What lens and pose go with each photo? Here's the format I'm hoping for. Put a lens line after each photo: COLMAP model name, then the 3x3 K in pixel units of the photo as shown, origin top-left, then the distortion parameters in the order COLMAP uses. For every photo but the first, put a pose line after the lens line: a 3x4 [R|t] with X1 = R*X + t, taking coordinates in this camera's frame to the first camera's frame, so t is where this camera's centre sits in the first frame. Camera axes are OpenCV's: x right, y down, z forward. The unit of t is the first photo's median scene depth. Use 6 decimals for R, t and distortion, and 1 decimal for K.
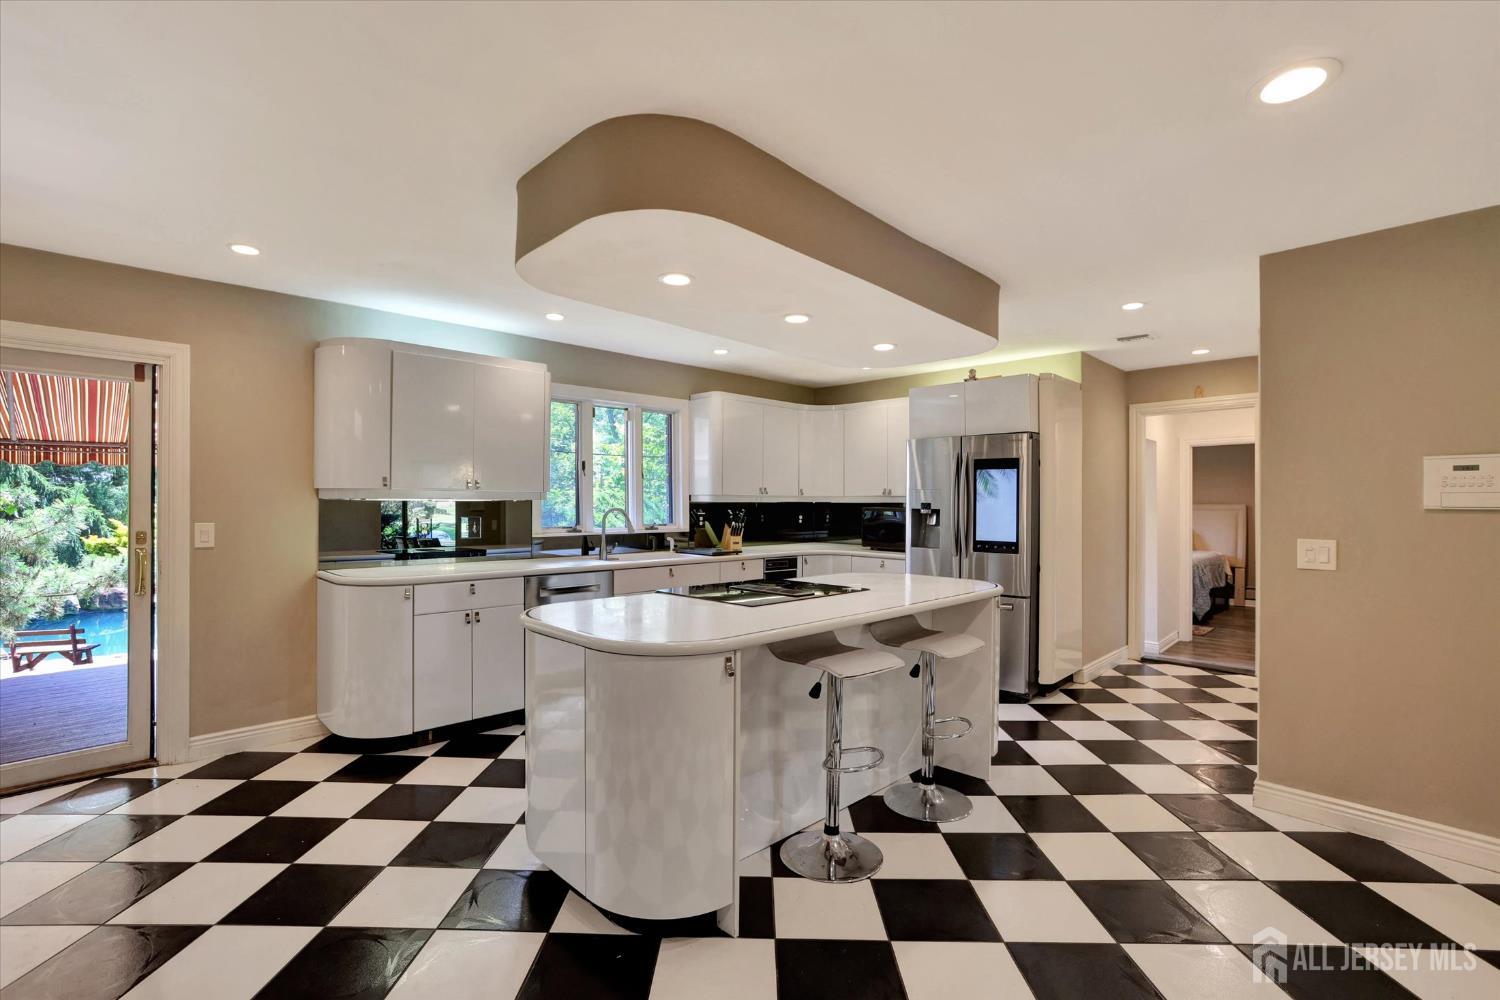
lens RADIAL K [[676.4, 0, 741.6], [0, 676.4, 505.4], [0, 0, 1]] dist [-0.046994, 0.000500]
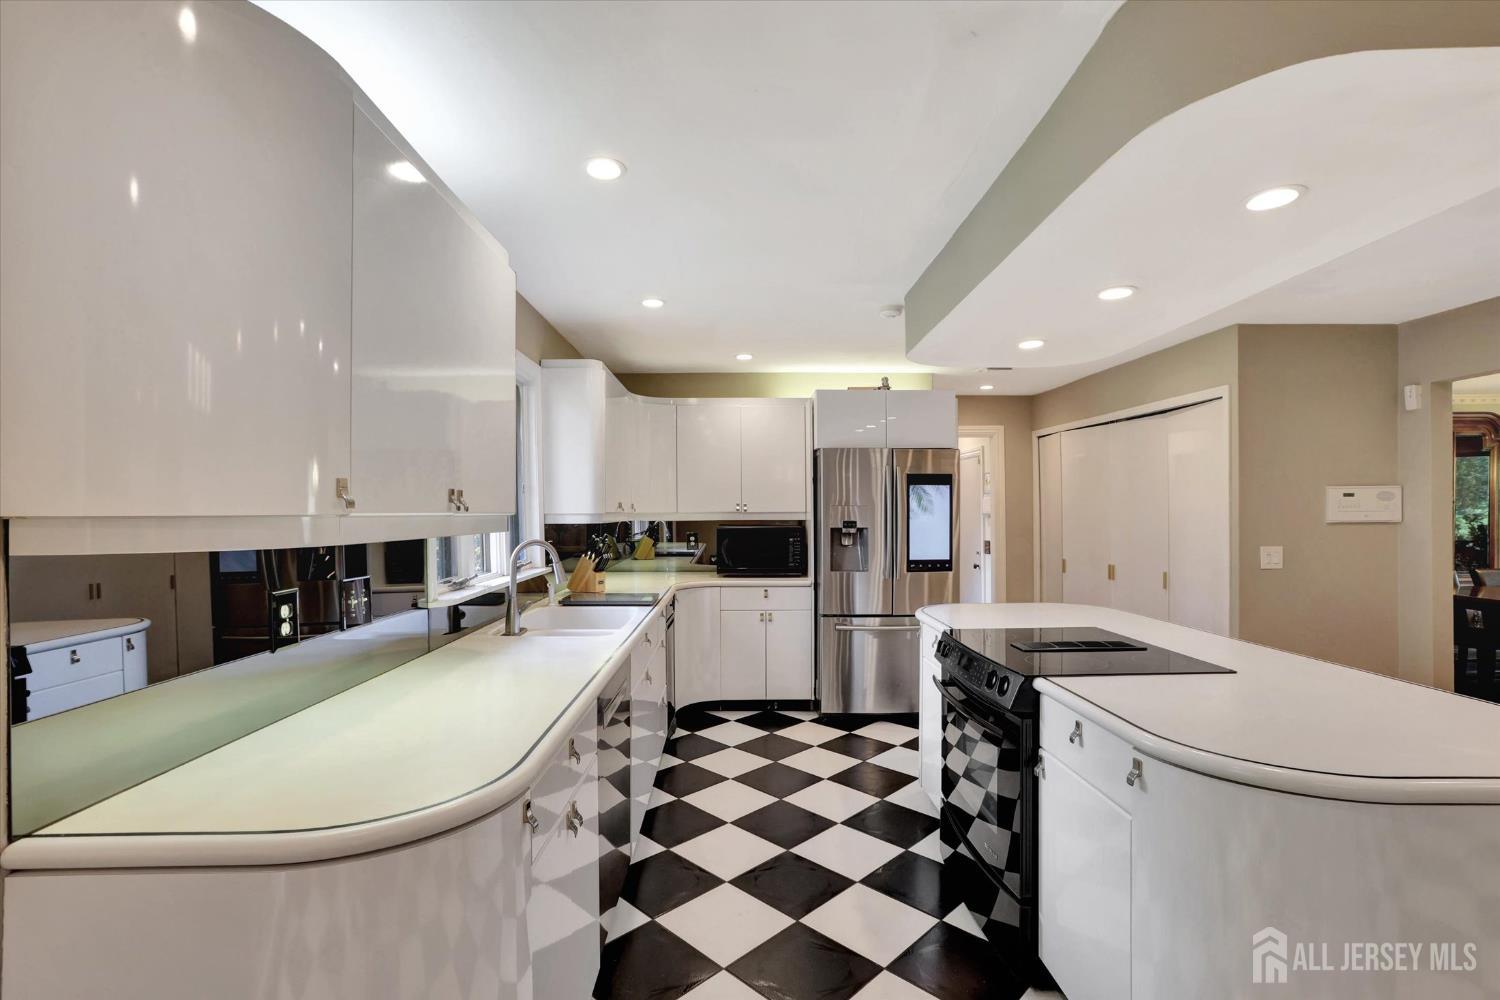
lens RADIAL K [[676.4, 0, 741.6], [0, 676.4, 505.4], [0, 0, 1]] dist [-0.046994, 0.000500]
pose [[0.688005, -0.000837, 0.725706, -0.500785], [0.009723, 0.999920, -0.008065, -0.019061], [-0.725641, 0.012605, 0.687958, 0.524176]]
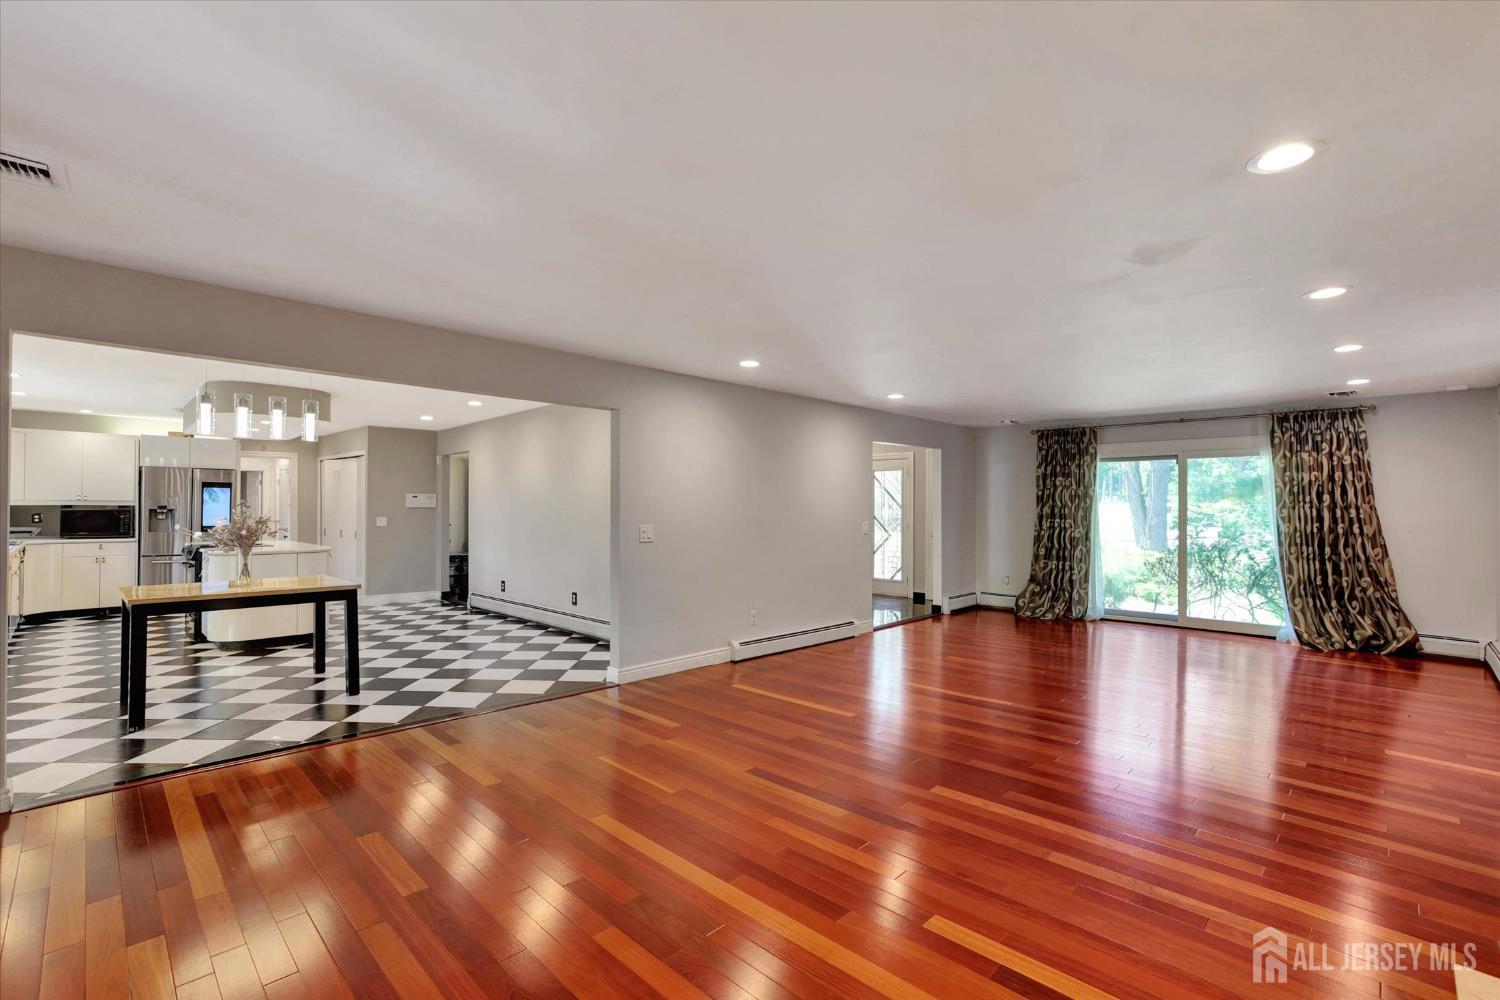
lens RADIAL K [[666.3, 0, 750.0], [0, 666.3, 507.3], [0, 0, 1]] dist [-0.002529, -0.000084]
pose [[-0.005240, 0.009757, 0.999939, -1.475882], [0.001397, 0.999951, -0.009750, 0.021323], [-0.999985, 0.001346, -0.005253, -0.479914]]
